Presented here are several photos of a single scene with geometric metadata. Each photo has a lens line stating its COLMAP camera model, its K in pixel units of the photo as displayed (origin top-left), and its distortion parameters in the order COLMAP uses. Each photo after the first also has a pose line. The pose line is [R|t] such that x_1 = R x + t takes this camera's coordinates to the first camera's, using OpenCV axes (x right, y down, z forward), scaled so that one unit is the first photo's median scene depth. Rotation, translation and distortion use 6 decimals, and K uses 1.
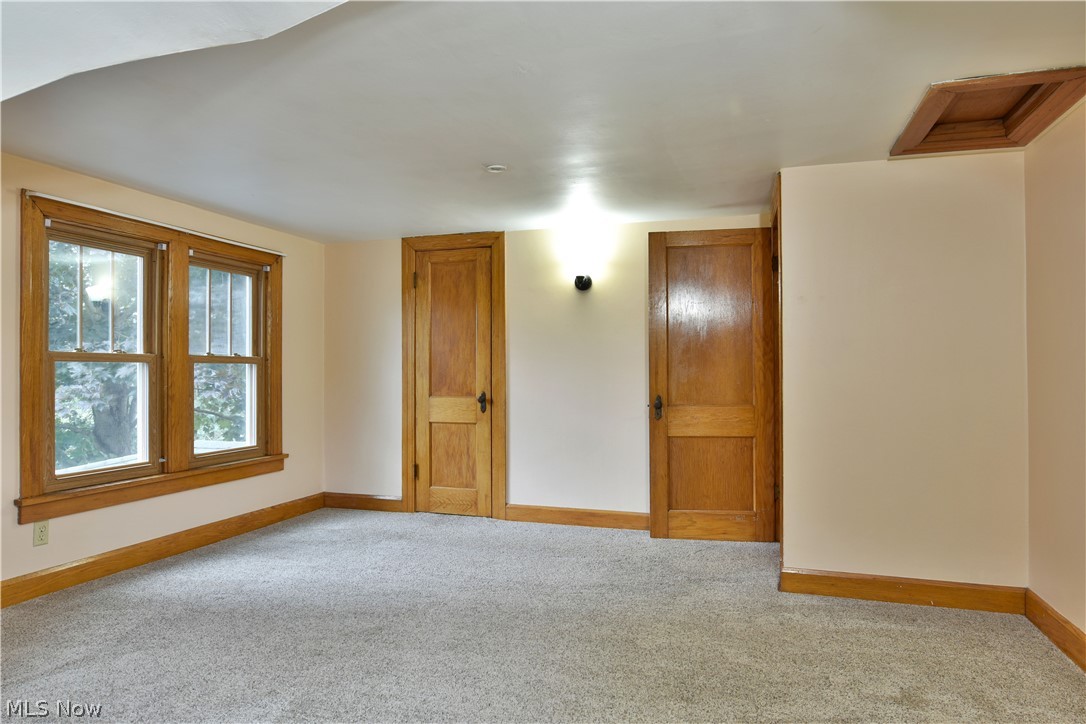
lens RADIAL K [[678.5, 0, 543.0], [0, 678.5, 362.0], [0, 0, 1]] dist [-0.002389, -0.000180]
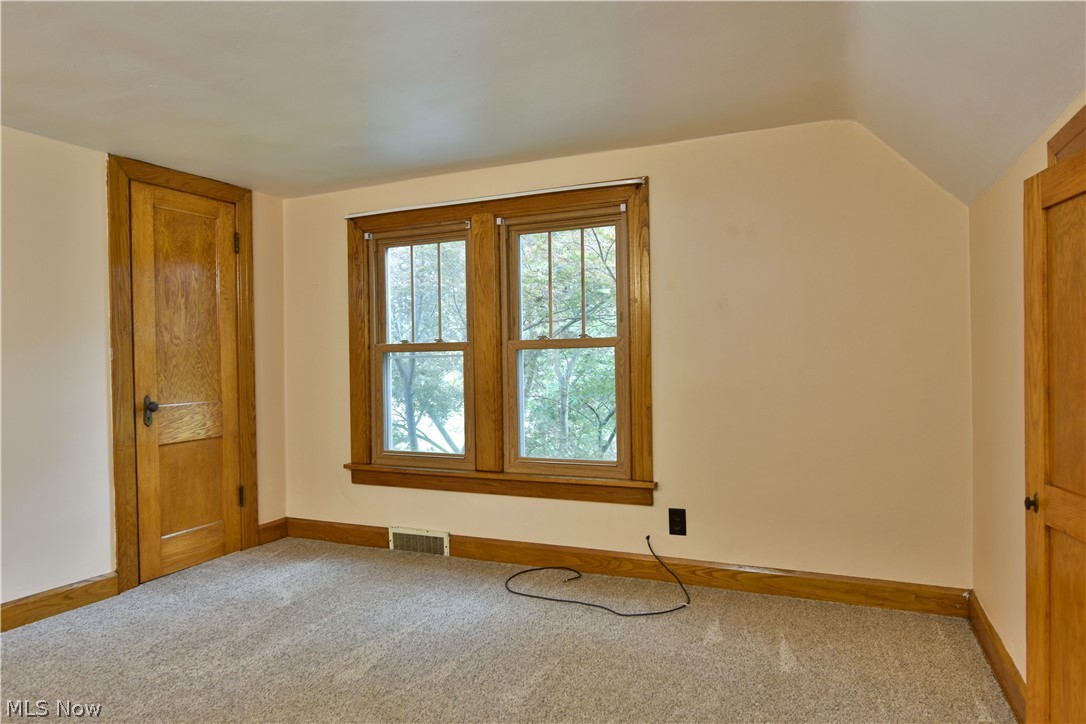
lens RADIAL K [[678.5, 0, 543.0], [0, 678.5, 362.0], [0, 0, 1]] dist [-0.002389, -0.000180]
pose [[-0.112831, 0.009668, -0.993567, 0.334941], [0.034004, 0.999404, 0.005863, 0.014580], [0.993032, -0.033124, -0.113092, 1.161504]]
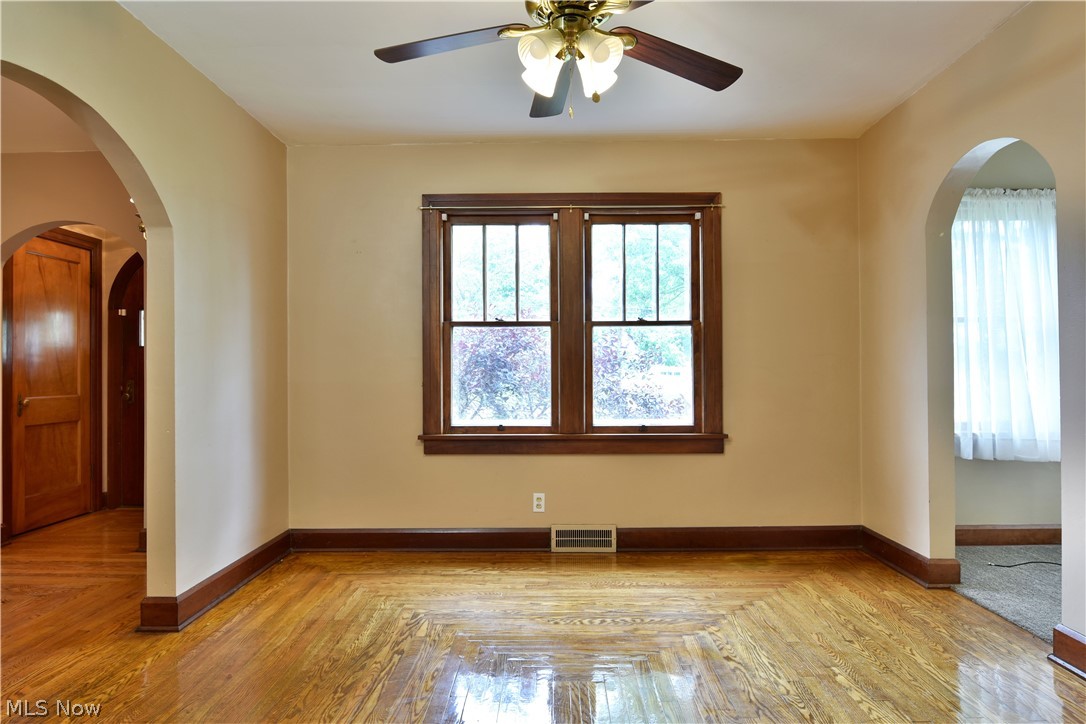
lens RADIAL K [[678.5, 0, 543.0], [0, 678.5, 362.0], [0, 0, 1]] dist [-0.002389, -0.000180]
pose [[0.273833, -0.020360, -0.961562, 0.393078], [0.017109, 0.999721, -0.016296, 0.069659], [0.961625, -0.011989, 0.274105, 0.672884]]
